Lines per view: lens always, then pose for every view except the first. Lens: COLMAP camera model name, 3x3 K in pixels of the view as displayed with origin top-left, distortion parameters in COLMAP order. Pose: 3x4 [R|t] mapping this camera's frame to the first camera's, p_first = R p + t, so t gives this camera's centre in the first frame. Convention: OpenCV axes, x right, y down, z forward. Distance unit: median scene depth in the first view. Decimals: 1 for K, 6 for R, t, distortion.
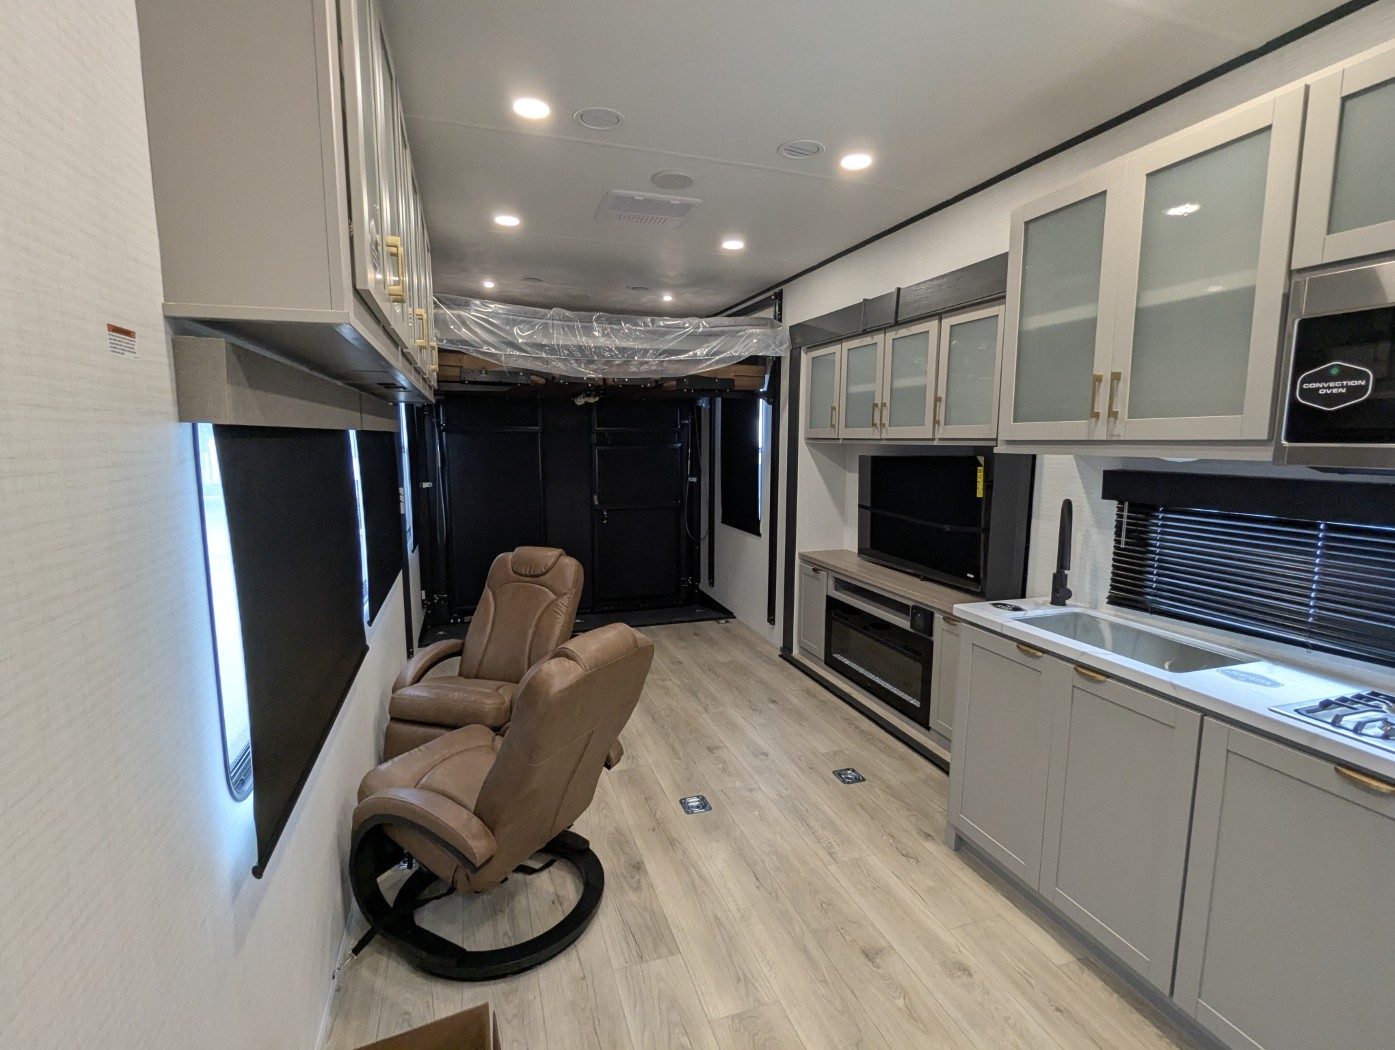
lens RADIAL K [[664.3, 0, 697.5], [0, 664.3, 525.0], [0, 0, 1]] dist [0.000444, 0.000195]
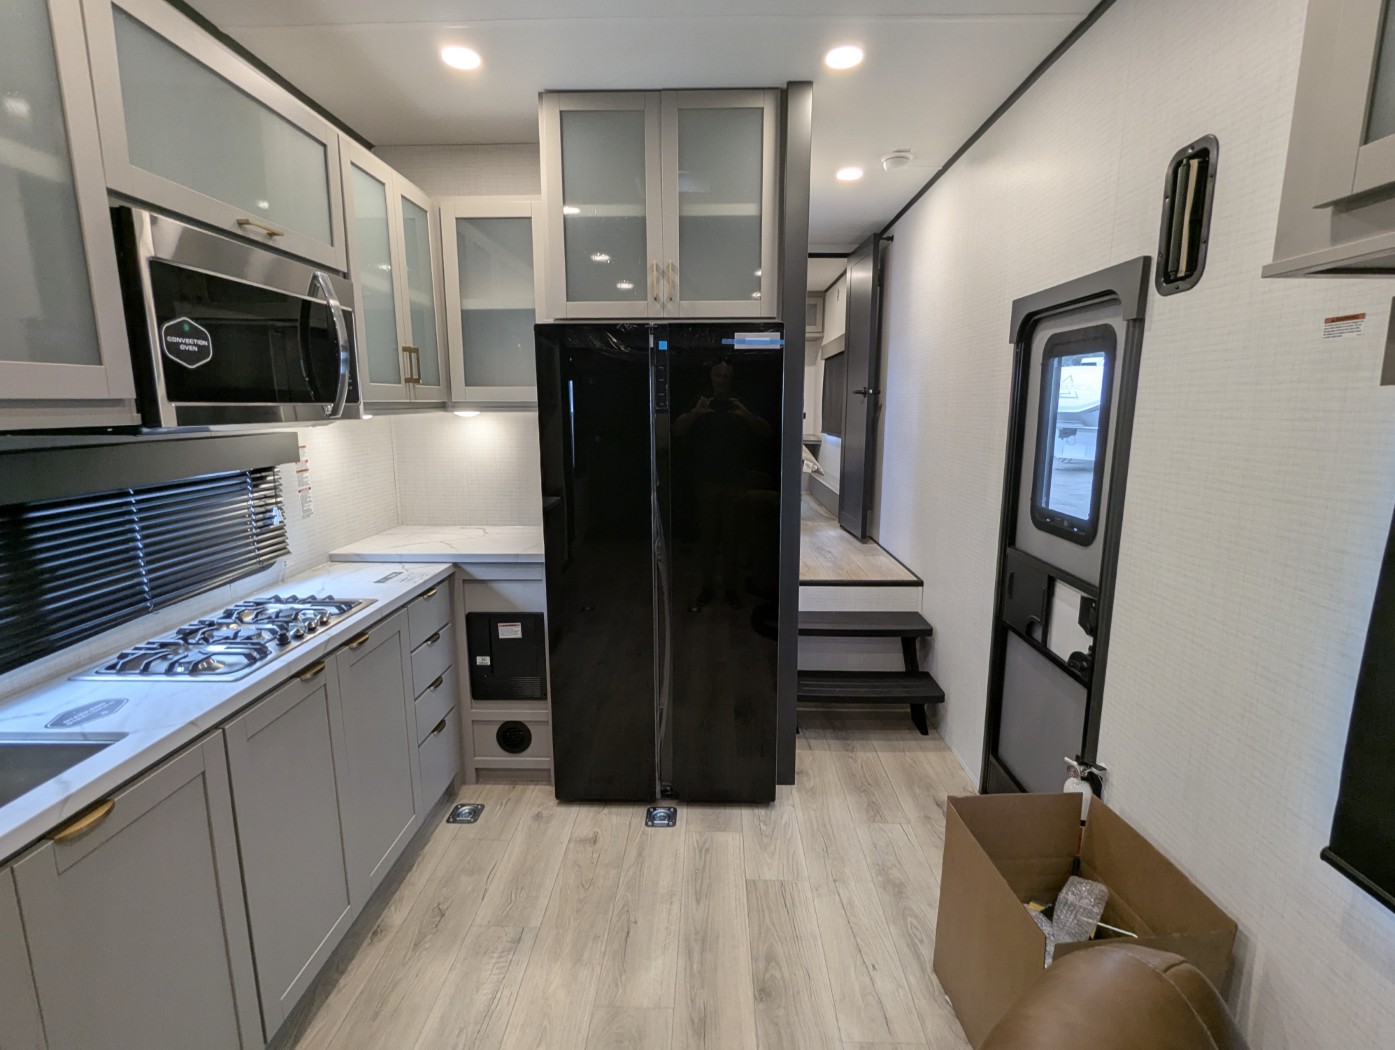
lens RADIAL K [[677.1, 0, 696.1], [0, 677.1, 525.0], [0, 0, 1]] dist [-0.002003, 0.001619]
pose [[-0.937394, -0.065672, 0.342023, -0.038735], [0.042755, 0.952932, 0.300153, -0.091336], [-0.345637, 0.295985, -0.890465, 0.705080]]
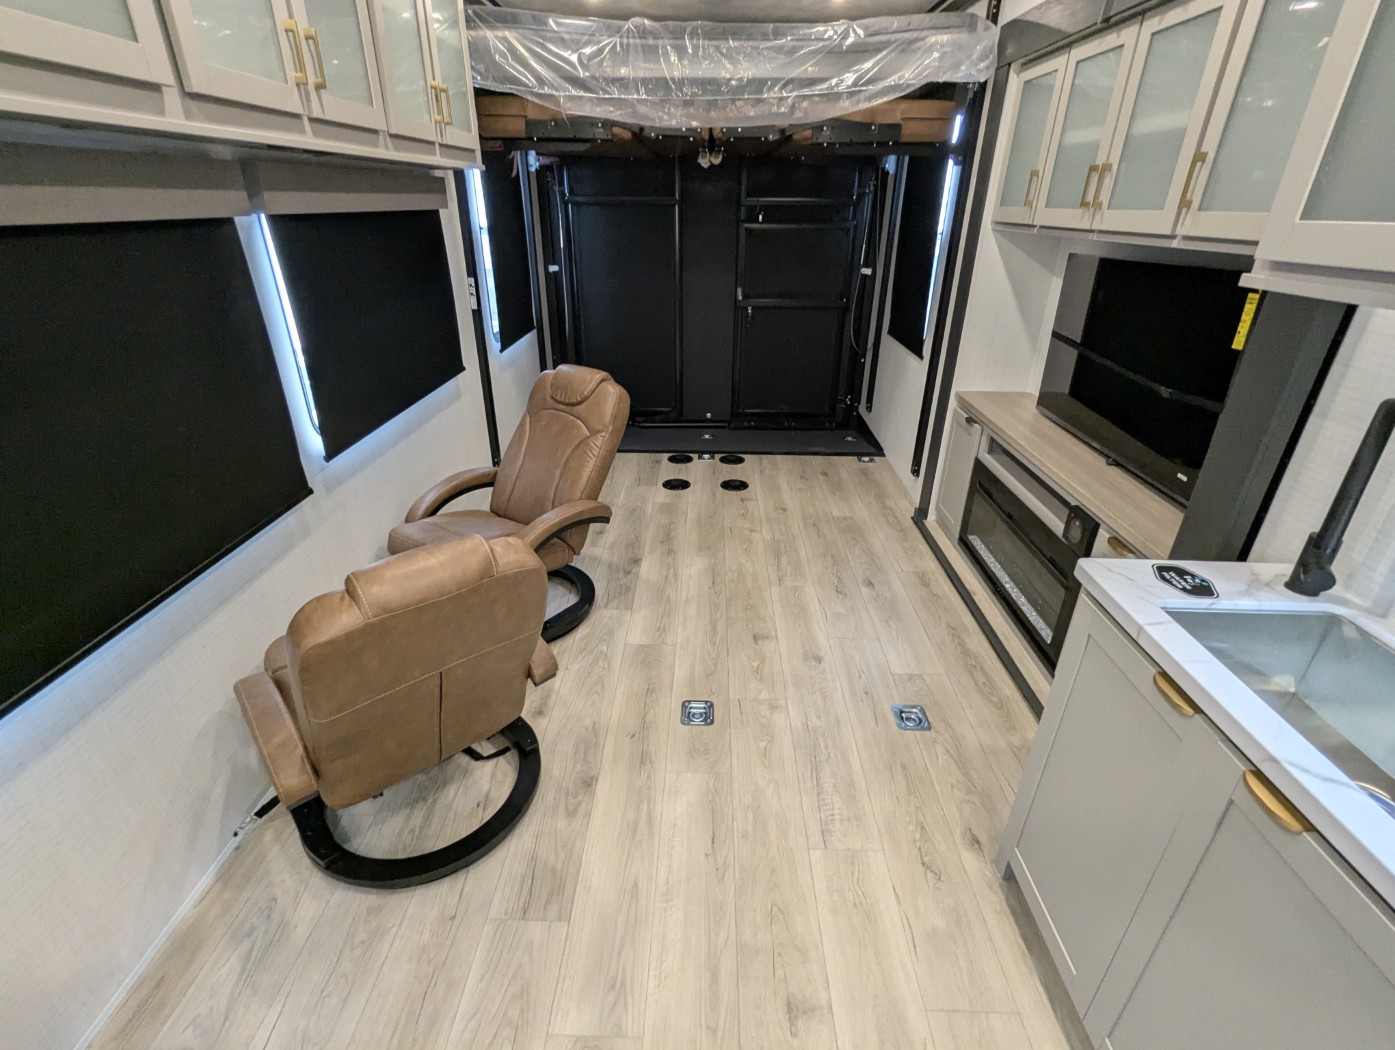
lens RADIAL K [[662.9, 0, 698.1], [0, 662.9, 525.8], [0, 0, 1]] dist [-0.002075, 0.001242]
pose [[0.938930, 0.157120, -0.306142, 0.176838], [-0.051855, 0.944117, 0.325507, -0.056209], [0.340178, -0.289753, 0.894607, 0.272815]]
